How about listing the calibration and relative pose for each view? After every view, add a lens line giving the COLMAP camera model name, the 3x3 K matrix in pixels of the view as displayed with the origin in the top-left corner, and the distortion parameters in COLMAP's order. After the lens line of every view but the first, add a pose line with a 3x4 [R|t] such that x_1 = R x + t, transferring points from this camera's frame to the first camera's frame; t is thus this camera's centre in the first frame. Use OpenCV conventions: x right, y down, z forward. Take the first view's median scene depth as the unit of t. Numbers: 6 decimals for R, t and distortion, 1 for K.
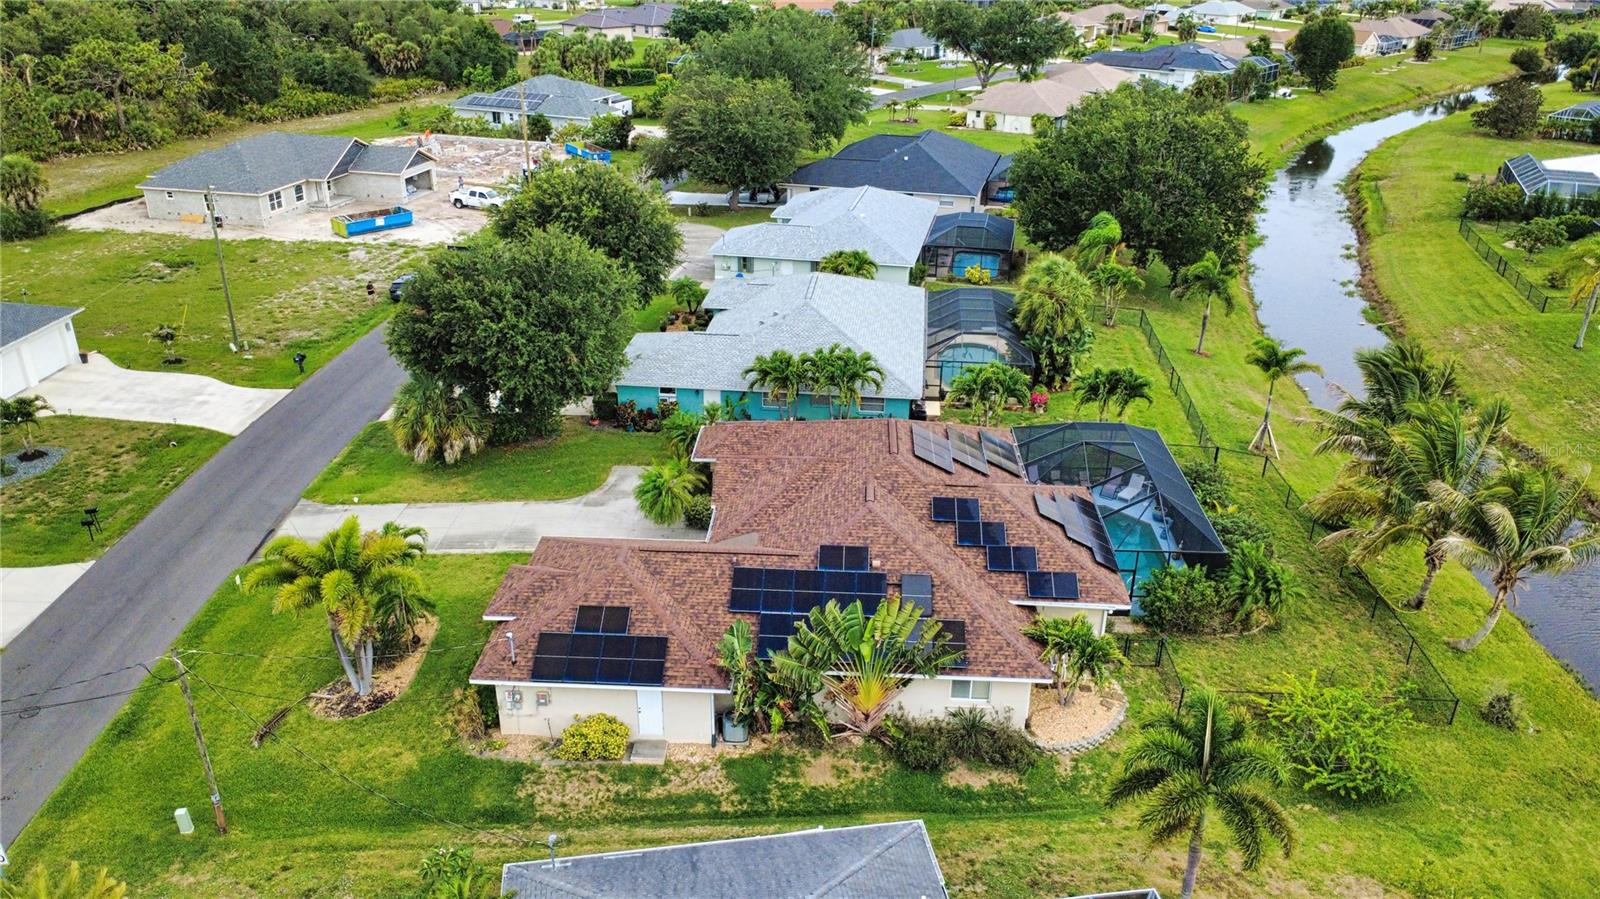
lens RADIAL K [[1161.9, 0, 798.4], [0, 1161.9, 450.6], [0, 0, 1]] dist [-0.002462, 0.002001]
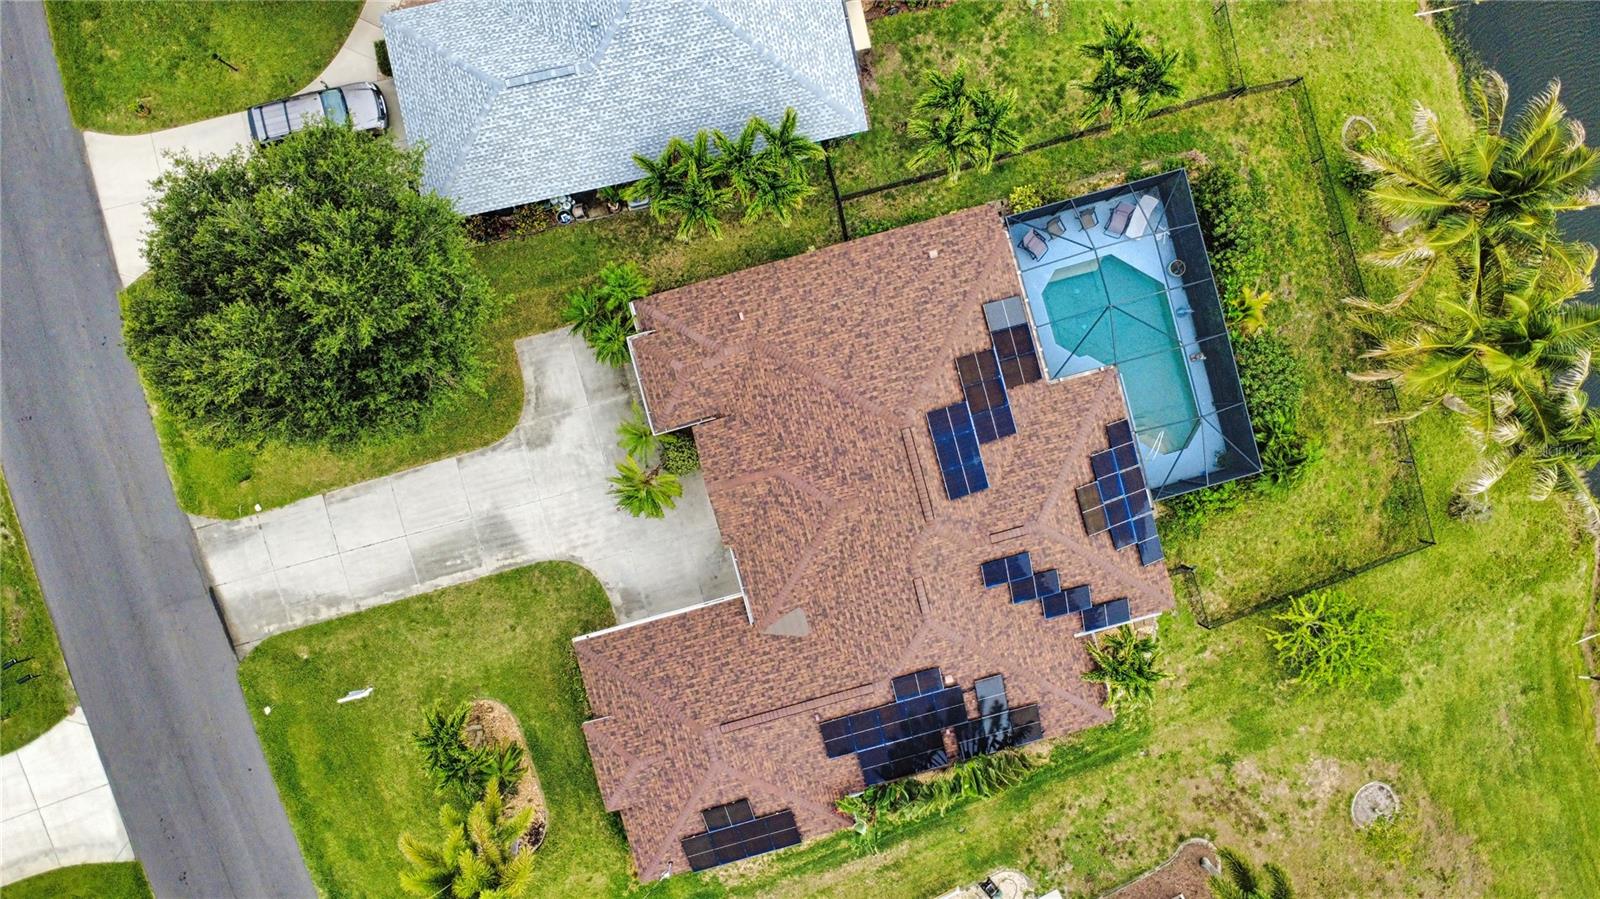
lens RADIAL K [[1161.9, 0, 801.2], [0, 1161.9, 453.3], [0, 0, 1]] dist [-0.002462, 0.002001]
pose [[0.949989, -0.312263, -0.003658, 0.006787], [0.124042, 0.366568, 0.922085, -0.724423], [-0.286592, -0.876424, 0.386970, 0.624234]]
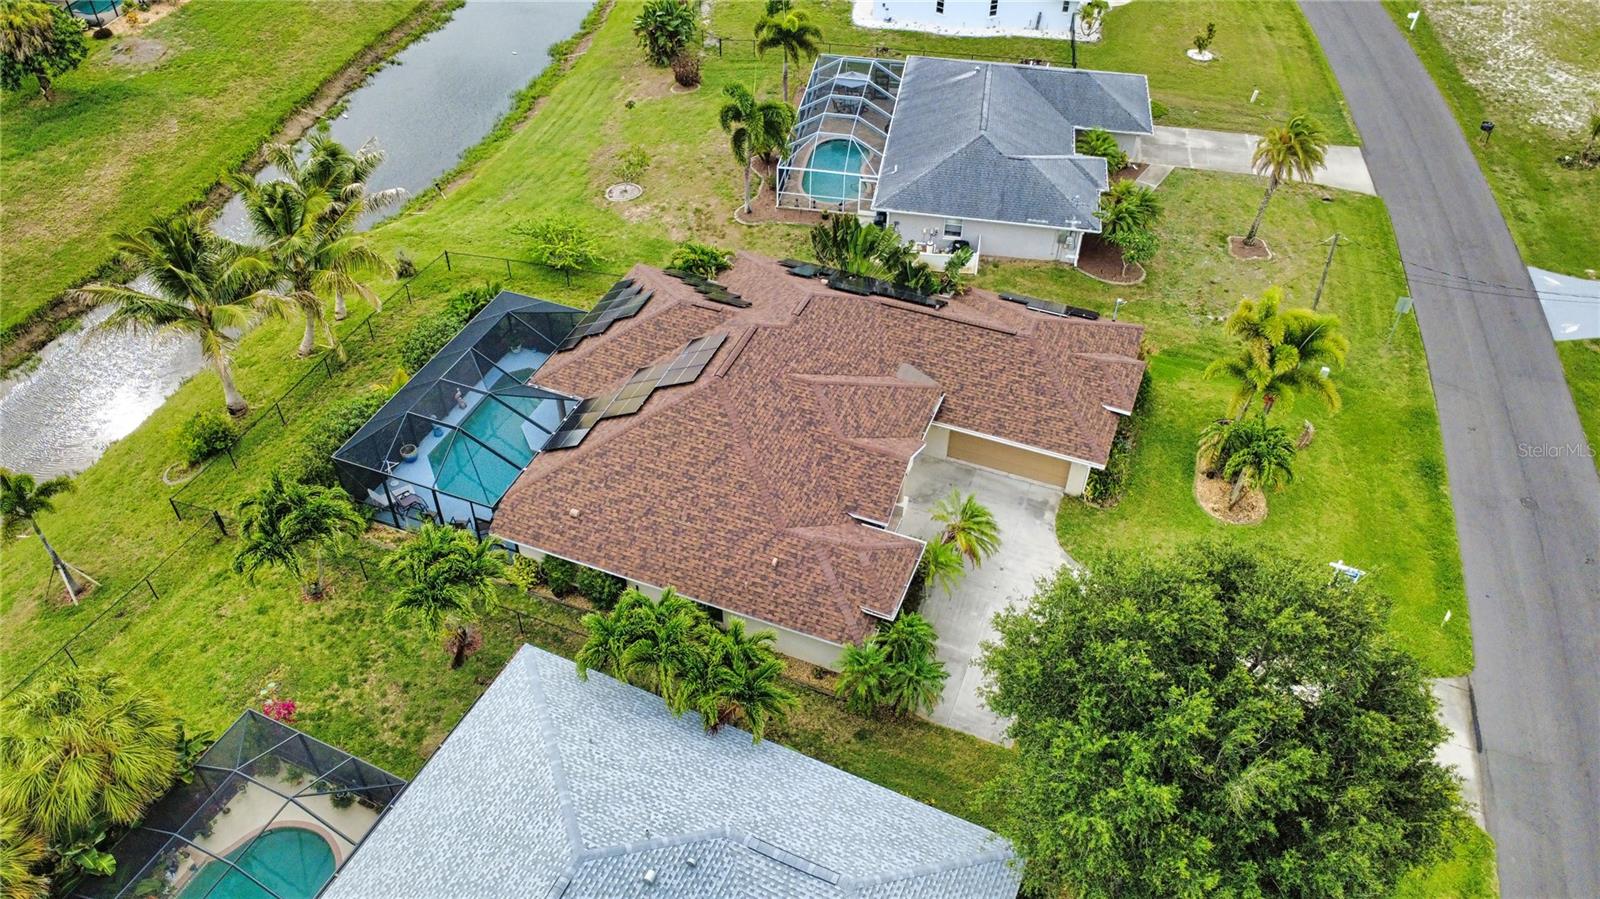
lens RADIAL K [[1161.9, 0, 805.1], [0, 1161.9, 454.5], [0, 0, 1]] dist [-0.002462, 0.002001]
pose [[-0.948898, -0.230847, 0.215178, -0.165208], [0.108470, 0.401726, 0.909313, -0.714697], [-0.296355, 0.886186, -0.356157, 1.223592]]
